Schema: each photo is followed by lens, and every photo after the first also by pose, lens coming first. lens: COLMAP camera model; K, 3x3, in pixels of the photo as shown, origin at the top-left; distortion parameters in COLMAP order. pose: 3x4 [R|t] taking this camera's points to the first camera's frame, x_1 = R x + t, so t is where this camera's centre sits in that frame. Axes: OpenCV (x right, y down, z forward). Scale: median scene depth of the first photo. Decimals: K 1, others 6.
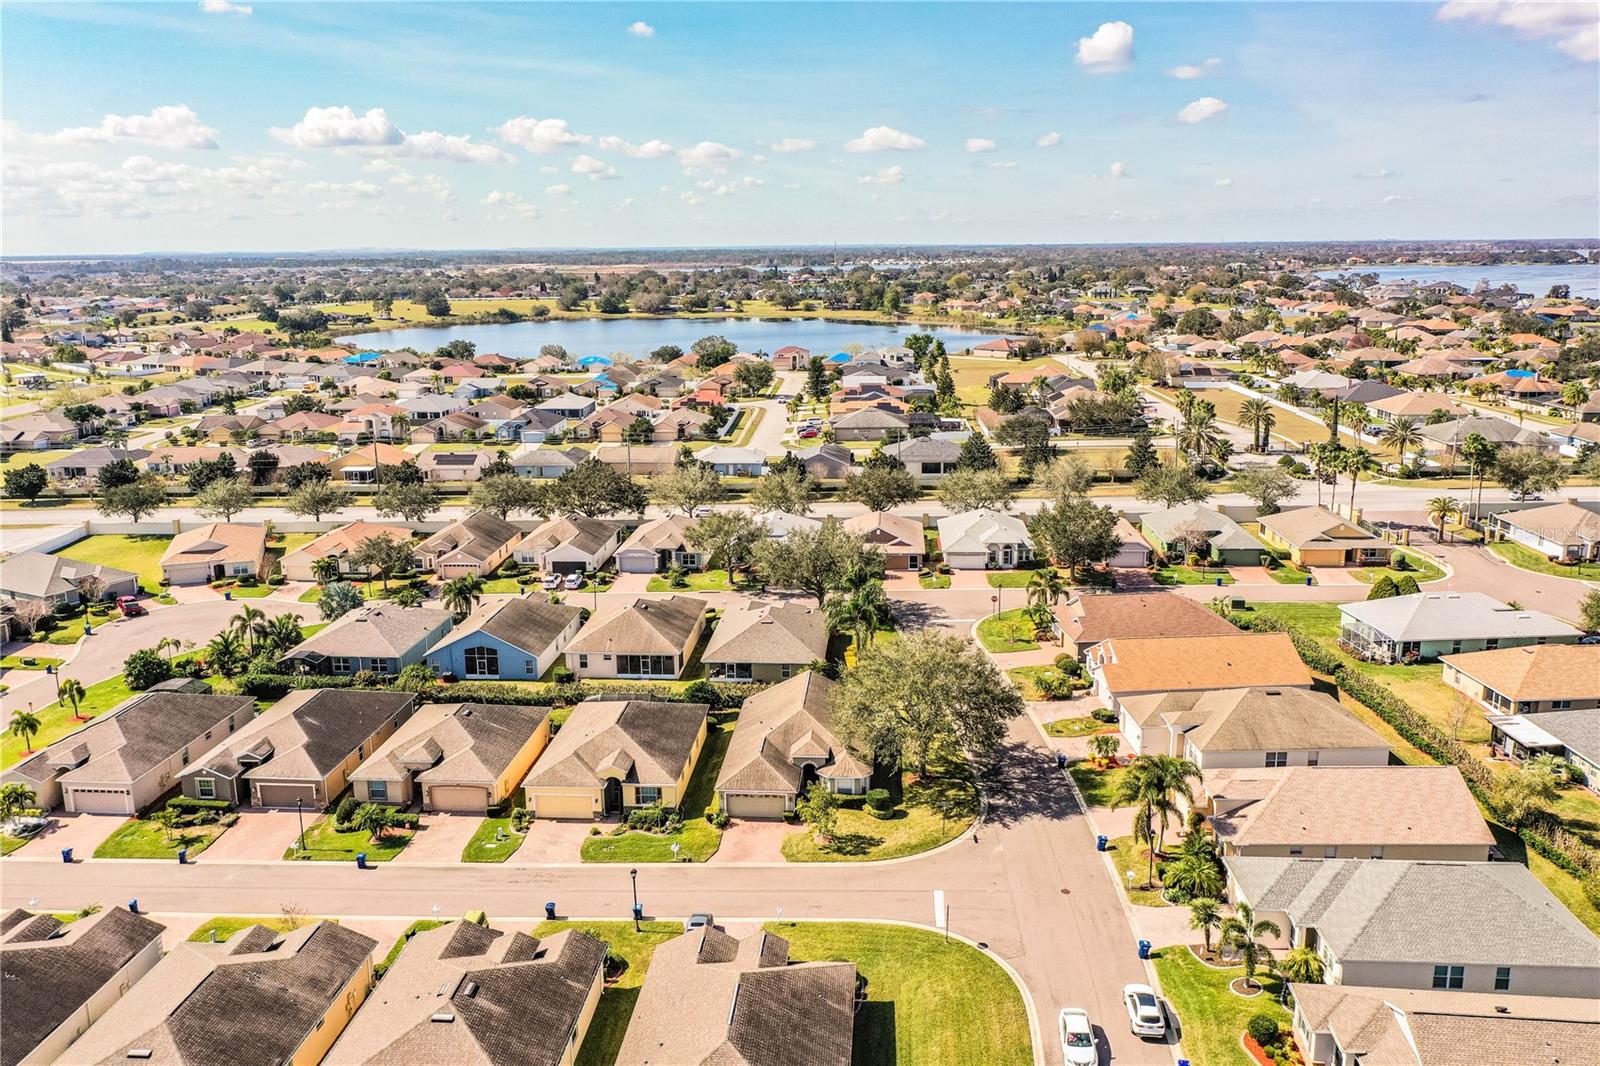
lens RADIAL K [[1258.4, 0, 801.9], [0, 1258.4, 526.7], [0, 0, 1]] dist [0.004194, -0.004448]
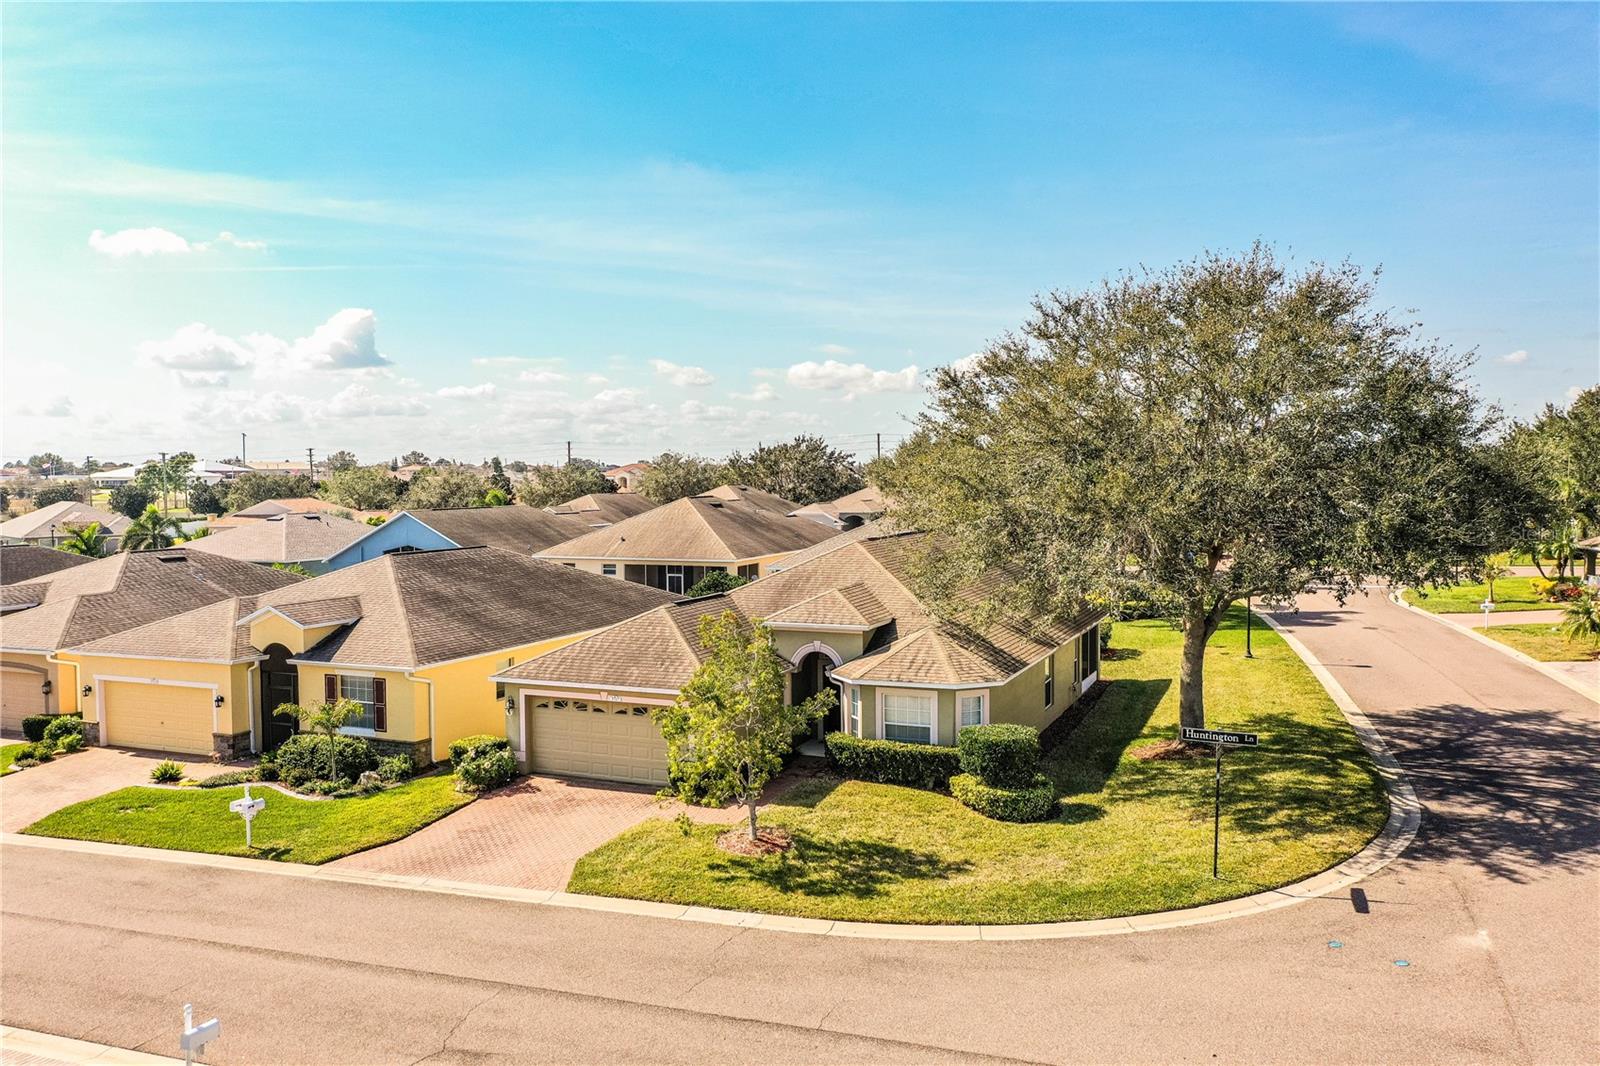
lens RADIAL K [[1258.4, 0, 801.9], [0, 1258.4, 526.7], [0, 0, 1]] dist [0.004194, -0.004448]
pose [[0.948607, 0.015796, -0.316063, 0.069688], [-0.070254, 0.984343, -0.161660, 0.139027], [0.308561, 0.175557, 0.934864, 0.456422]]
